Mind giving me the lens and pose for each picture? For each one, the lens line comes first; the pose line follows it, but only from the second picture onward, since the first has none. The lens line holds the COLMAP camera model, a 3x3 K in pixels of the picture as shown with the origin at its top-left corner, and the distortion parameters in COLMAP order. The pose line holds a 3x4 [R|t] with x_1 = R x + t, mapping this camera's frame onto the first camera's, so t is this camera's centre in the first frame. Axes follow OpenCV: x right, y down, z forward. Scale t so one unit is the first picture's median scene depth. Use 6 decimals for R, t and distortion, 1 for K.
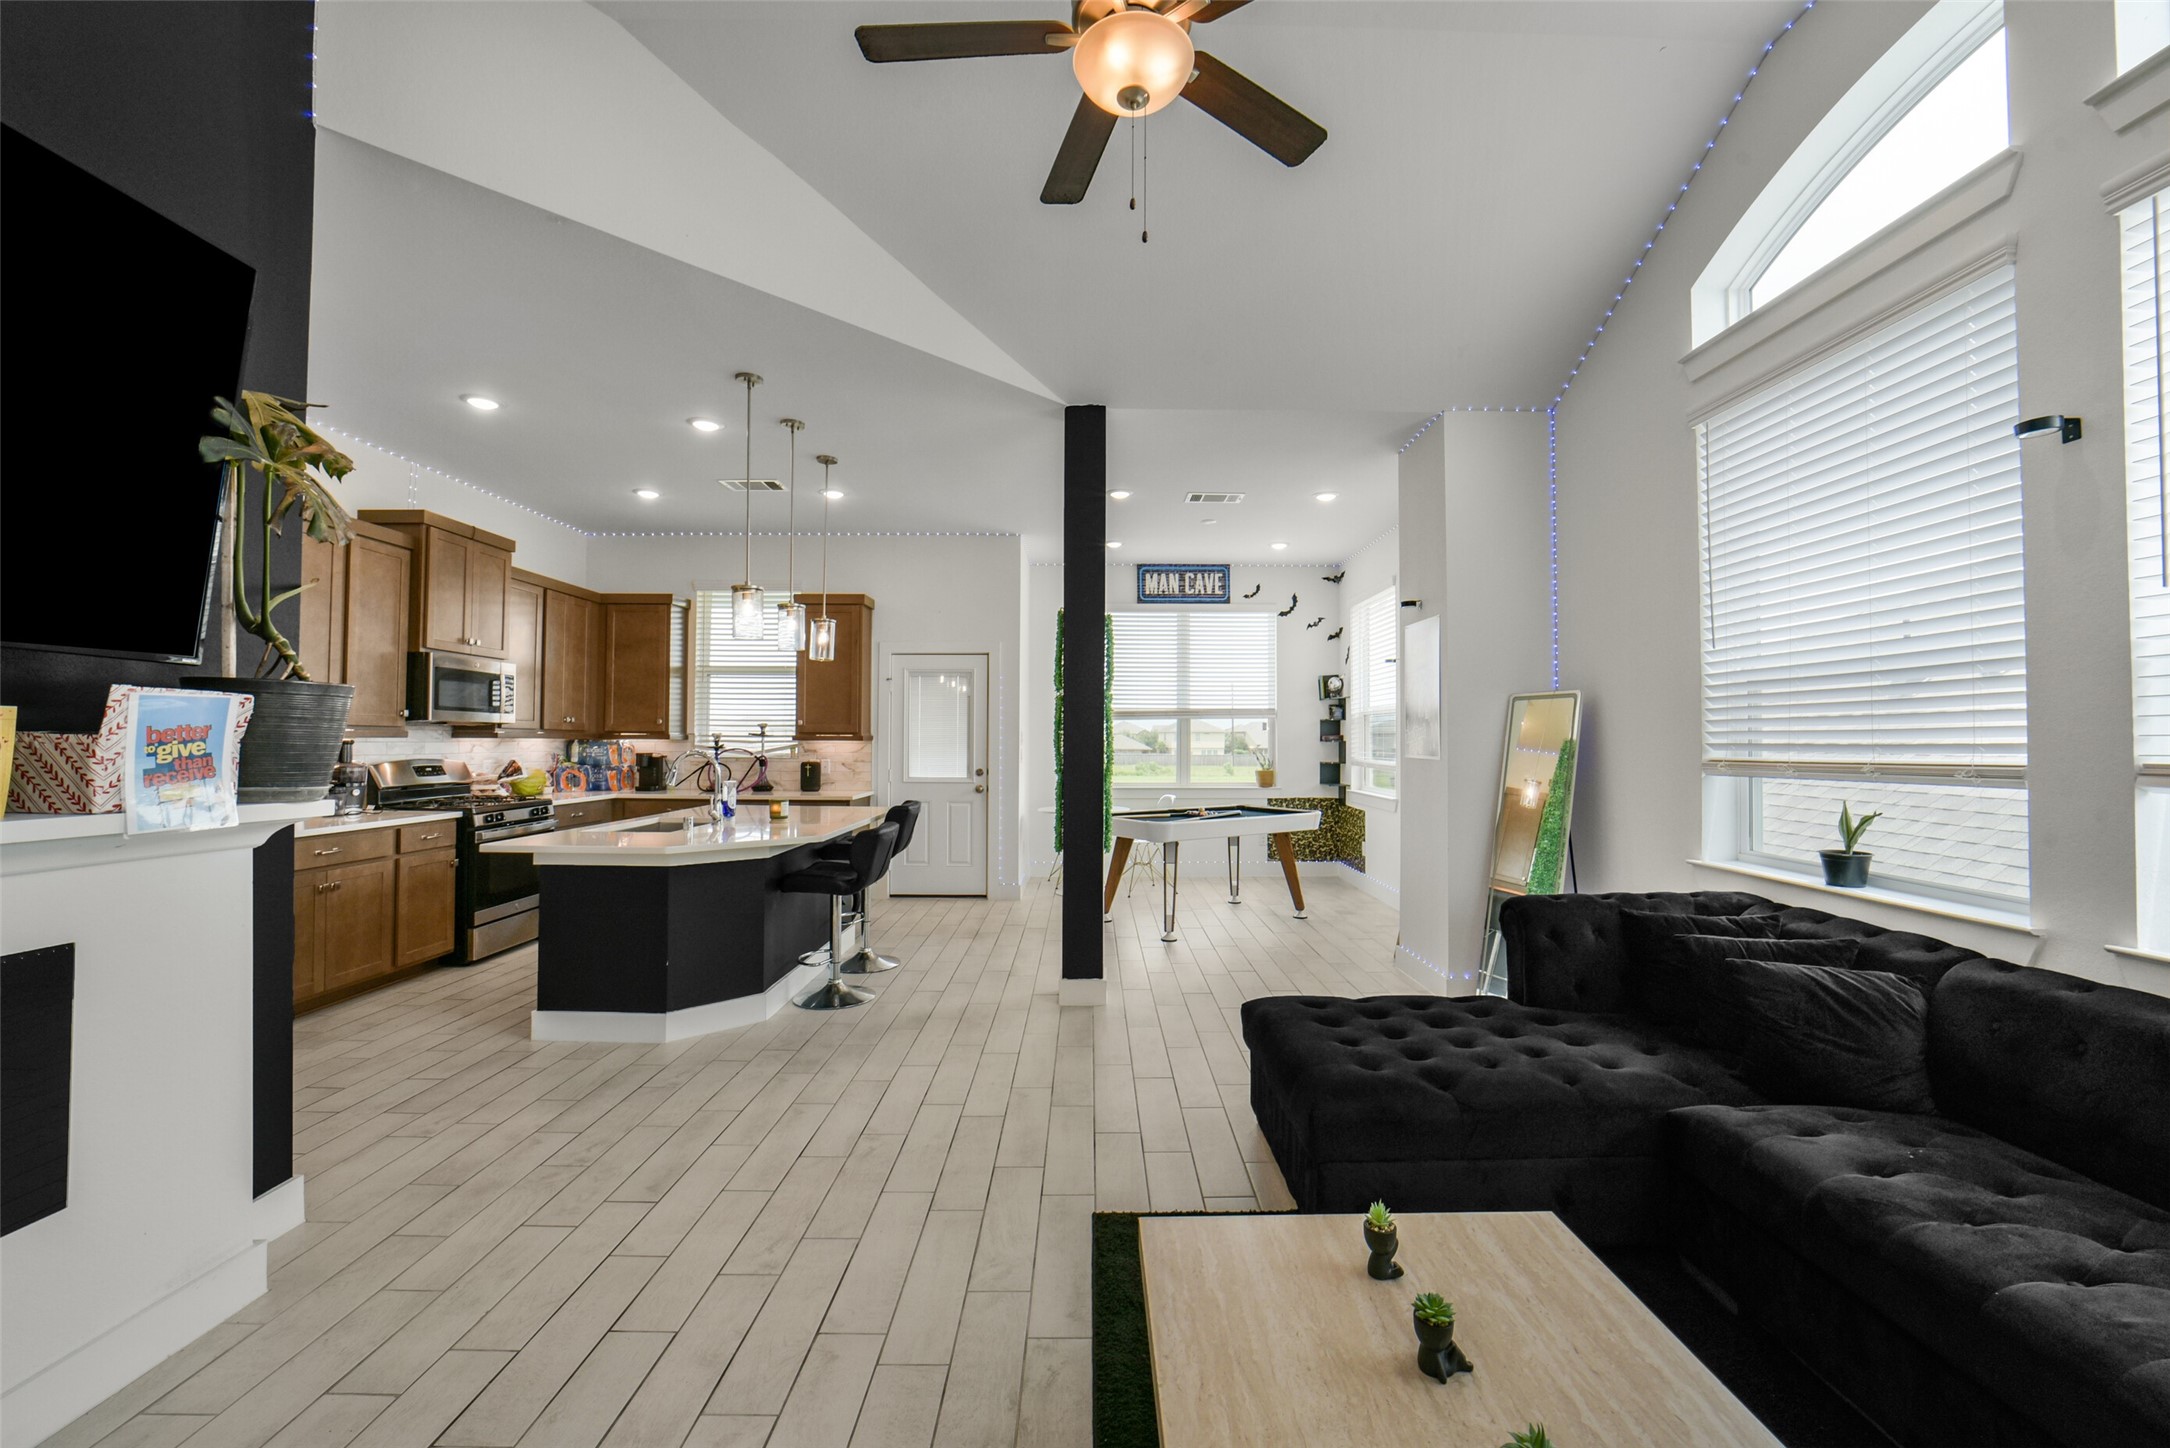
lens RADIAL K [[866.8, 0, 1085.0], [0, 866.8, 721.2], [0, 0, 1]] dist [-0.028015, 0.005675]
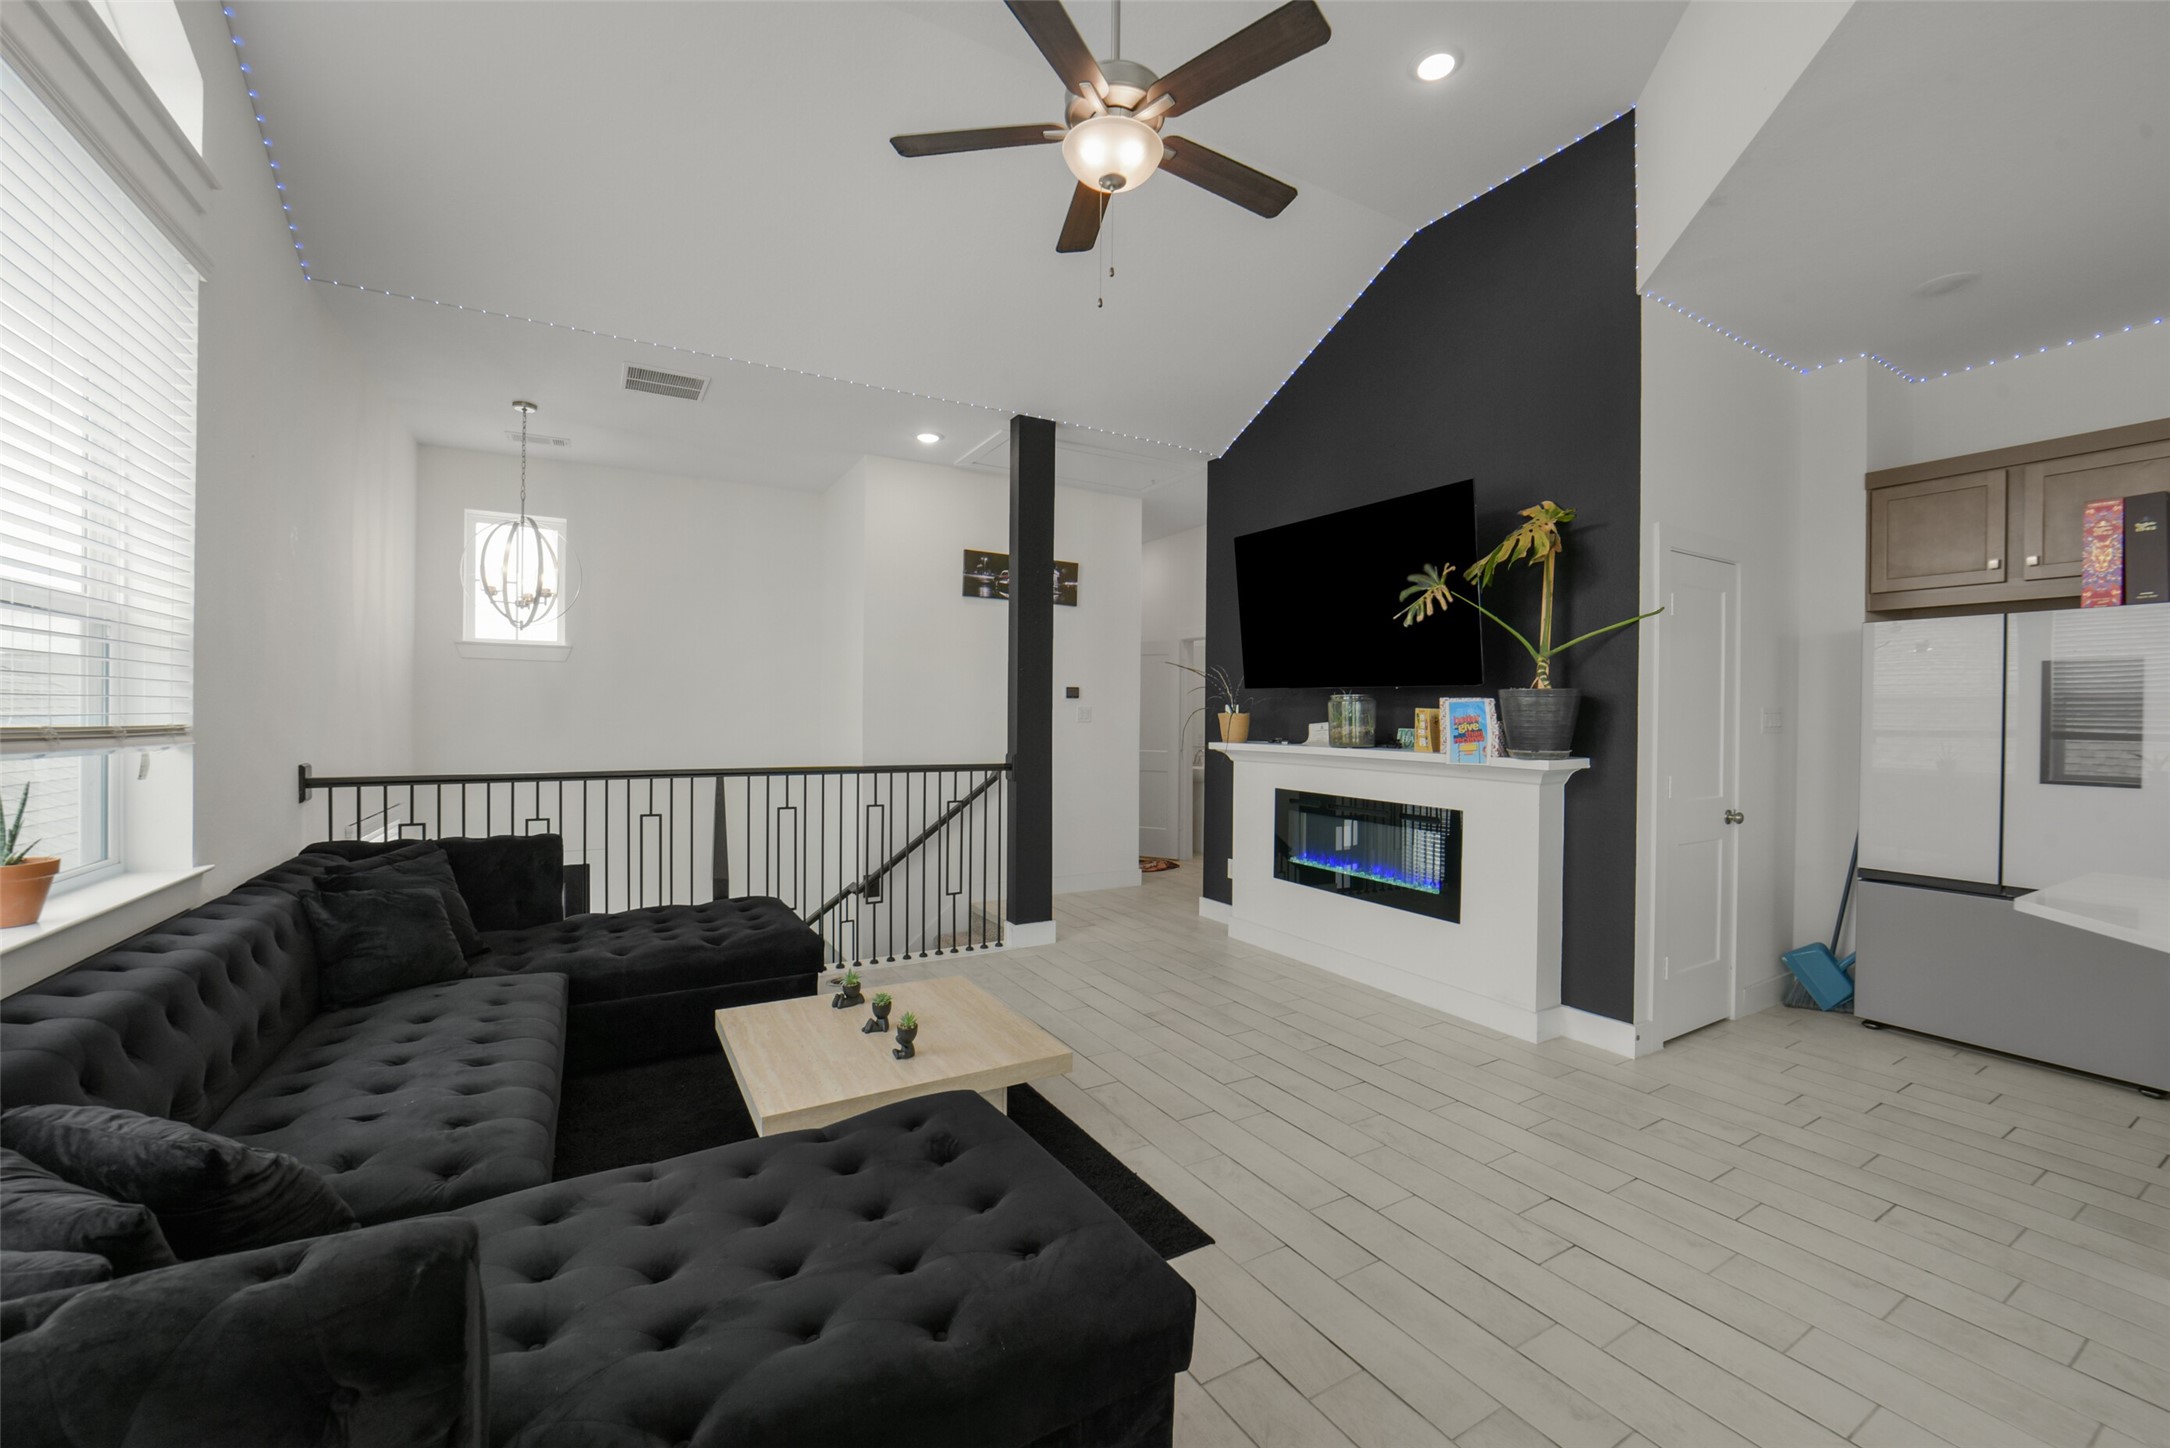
lens RADIAL K [[866.8, 0, 1102.8], [0, 866.8, 726.7], [0, 0, 1]] dist [-0.028015, 0.005675]
pose [[-0.857068, -0.008361, -0.515135, 0.197204], [-0.003078, 0.999934, -0.011108, 0.014588], [0.515194, -0.007935, -0.857037, 0.584118]]
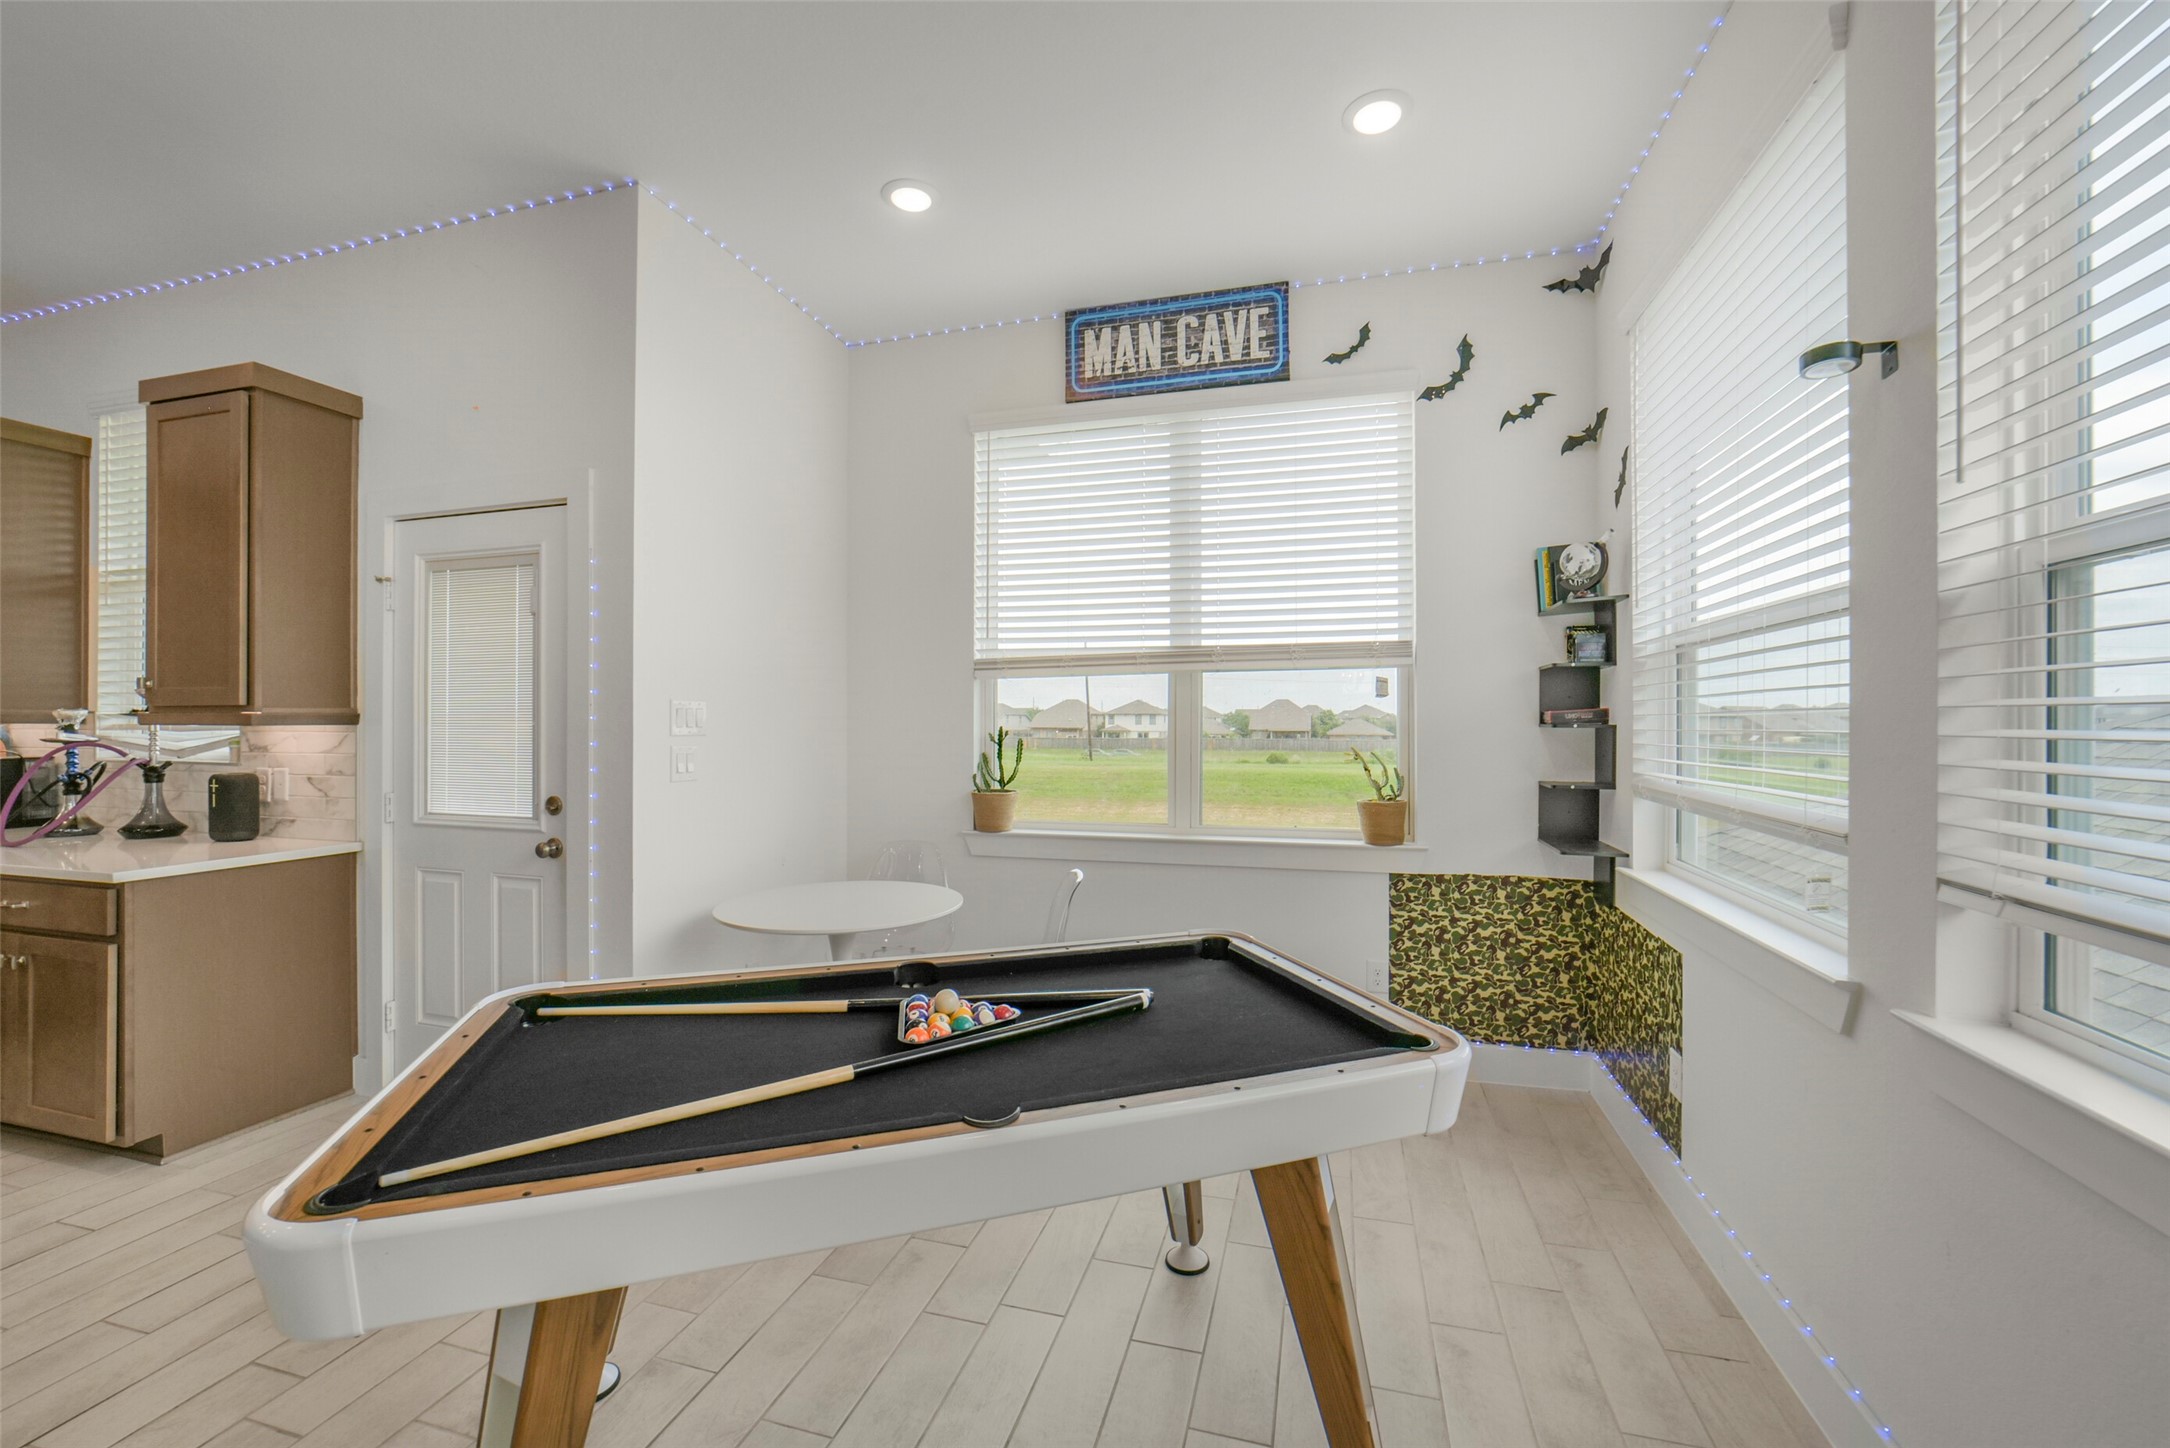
lens RADIAL K [[866.8, 0, 1078.3], [0, 866.8, 718.7], [0, 0, 1]] dist [-0.028015, 0.005675]
pose [[0.961906, -0.003325, -0.273360, 0.216165], [0.007206, 0.999887, 0.013194, 0.016434], [0.273285, -0.014662, 0.961821, 0.701608]]
